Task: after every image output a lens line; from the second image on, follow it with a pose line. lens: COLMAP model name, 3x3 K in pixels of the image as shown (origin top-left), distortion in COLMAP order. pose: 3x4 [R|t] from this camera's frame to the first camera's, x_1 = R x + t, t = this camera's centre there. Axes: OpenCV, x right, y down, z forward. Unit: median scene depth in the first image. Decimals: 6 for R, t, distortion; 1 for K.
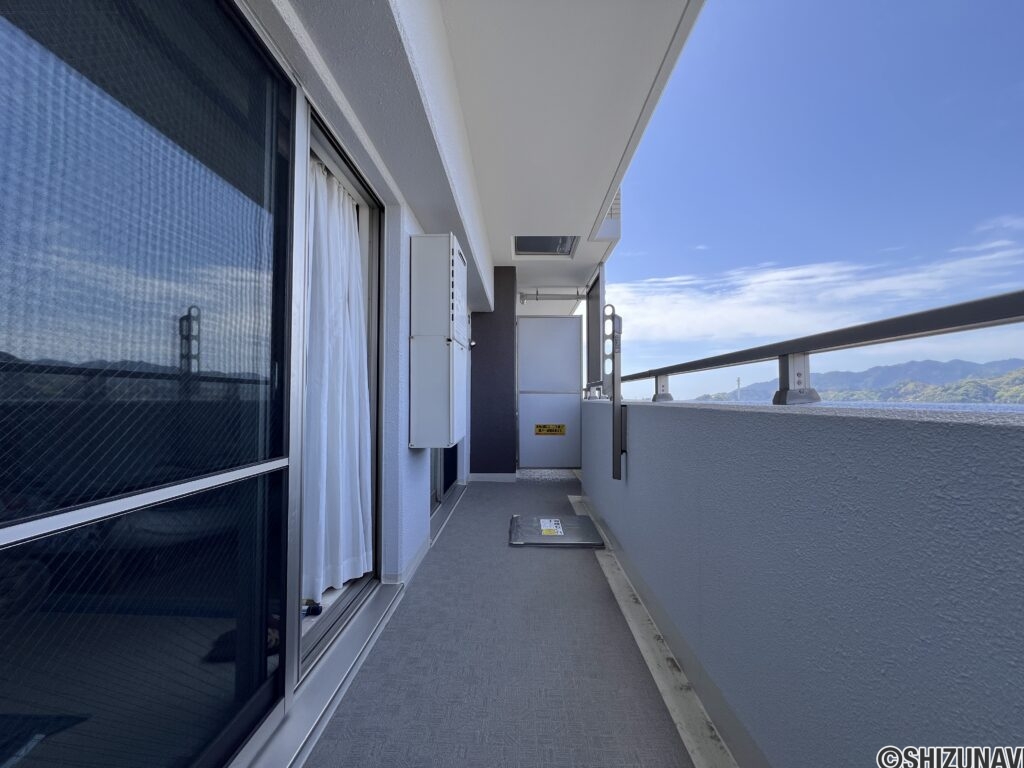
lens RADIAL K [[413.3, 0, 512.0], [0, 413.3, 384.0], [0, 0, 1]] dist [0.004622, 0.000366]
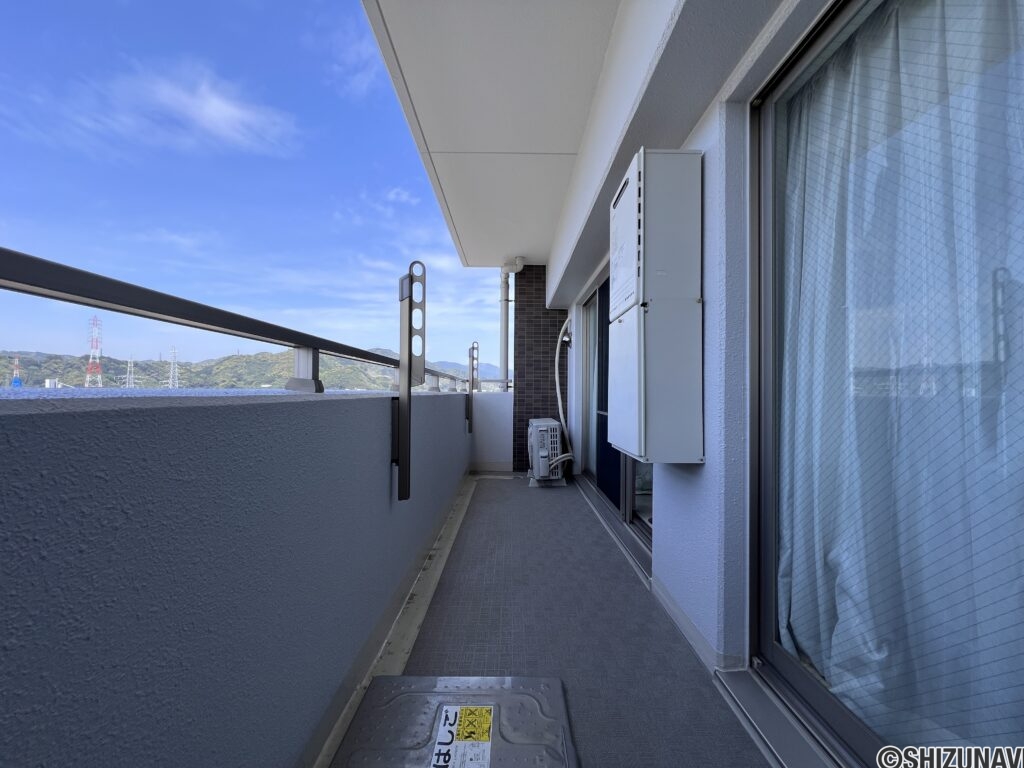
lens RADIAL K [[413.3, 0, 512.0], [0, 413.3, 384.0], [0, 0, 1]] dist [0.004622, 0.000366]
pose [[-0.999675, -0.010540, -0.023194, 0.090587], [-0.009240, 0.998418, -0.055465, 0.073214], [0.023742, -0.055233, -0.998191, 1.929883]]
